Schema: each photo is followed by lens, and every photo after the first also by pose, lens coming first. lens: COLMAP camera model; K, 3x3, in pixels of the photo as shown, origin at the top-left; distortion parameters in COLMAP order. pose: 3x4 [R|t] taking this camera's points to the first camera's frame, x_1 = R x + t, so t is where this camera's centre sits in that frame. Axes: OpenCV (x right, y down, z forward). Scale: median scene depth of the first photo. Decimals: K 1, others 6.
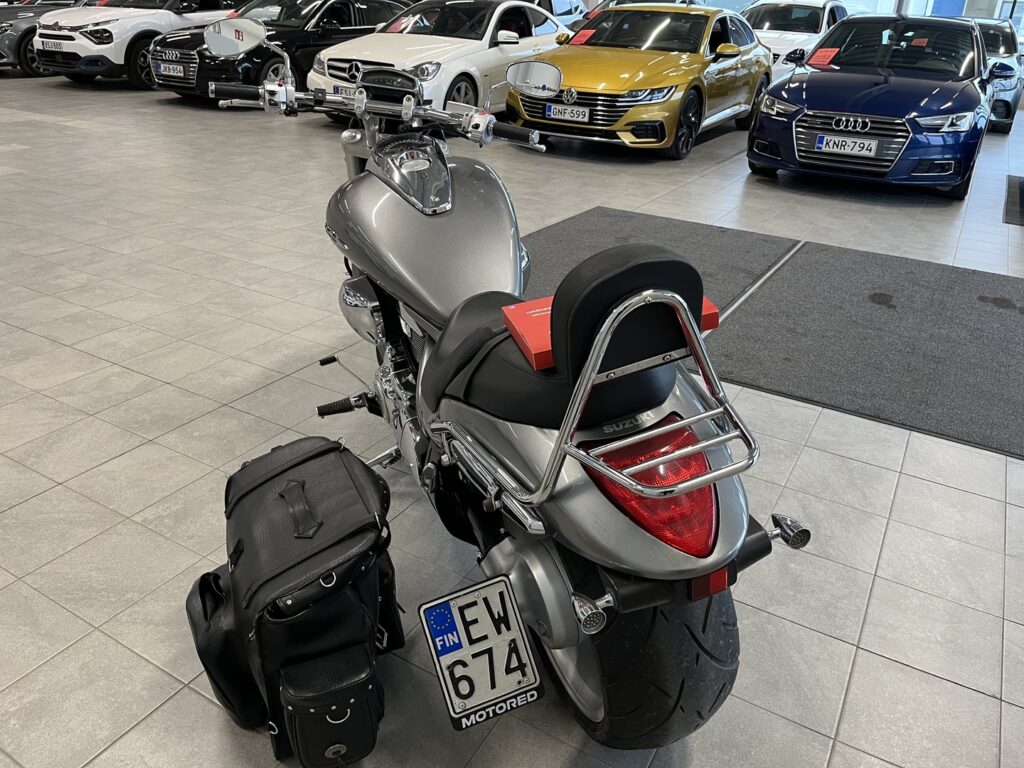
lens RADIAL K [[791.1, 0, 509.5], [0, 791.1, 385.2], [0, 0, 1]] dist [0.037215, -0.050562]
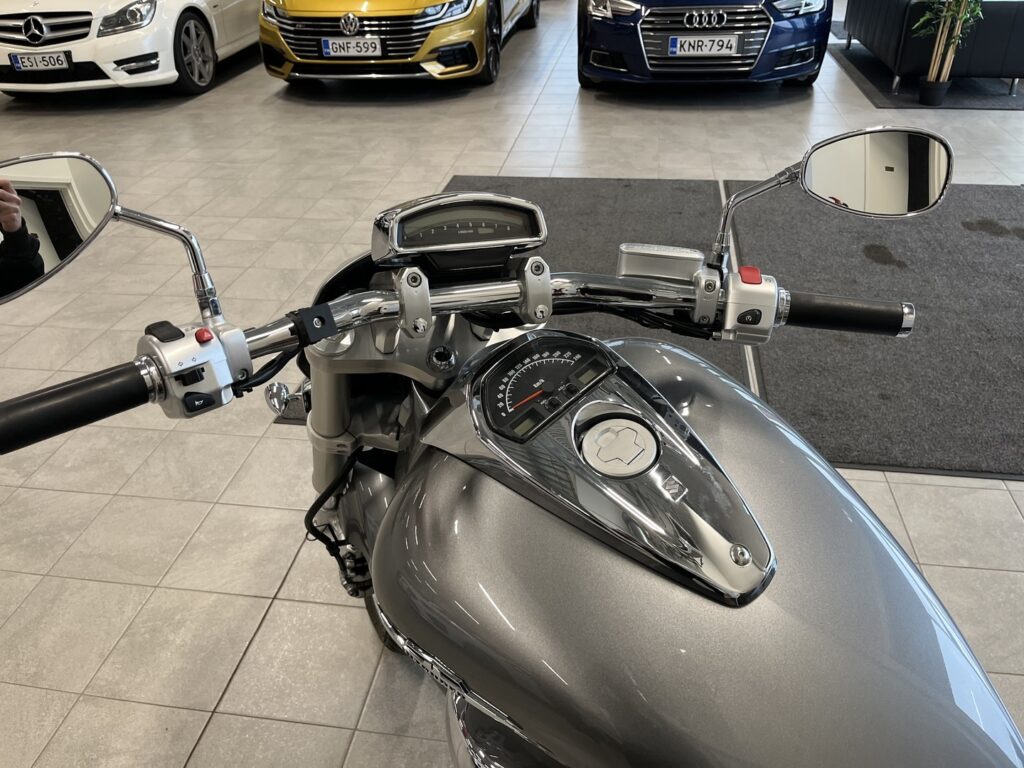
lens RADIAL K [[791.1, 0, 513.1], [0, 791.1, 382.3], [0, 0, 1]] dist [0.037215, -0.050562]
pose [[0.928100, -0.259569, 0.266937, -0.086064], [0.226501, 0.962618, 0.148540, -0.124306], [-0.295514, -0.077398, 0.952198, 0.216260]]
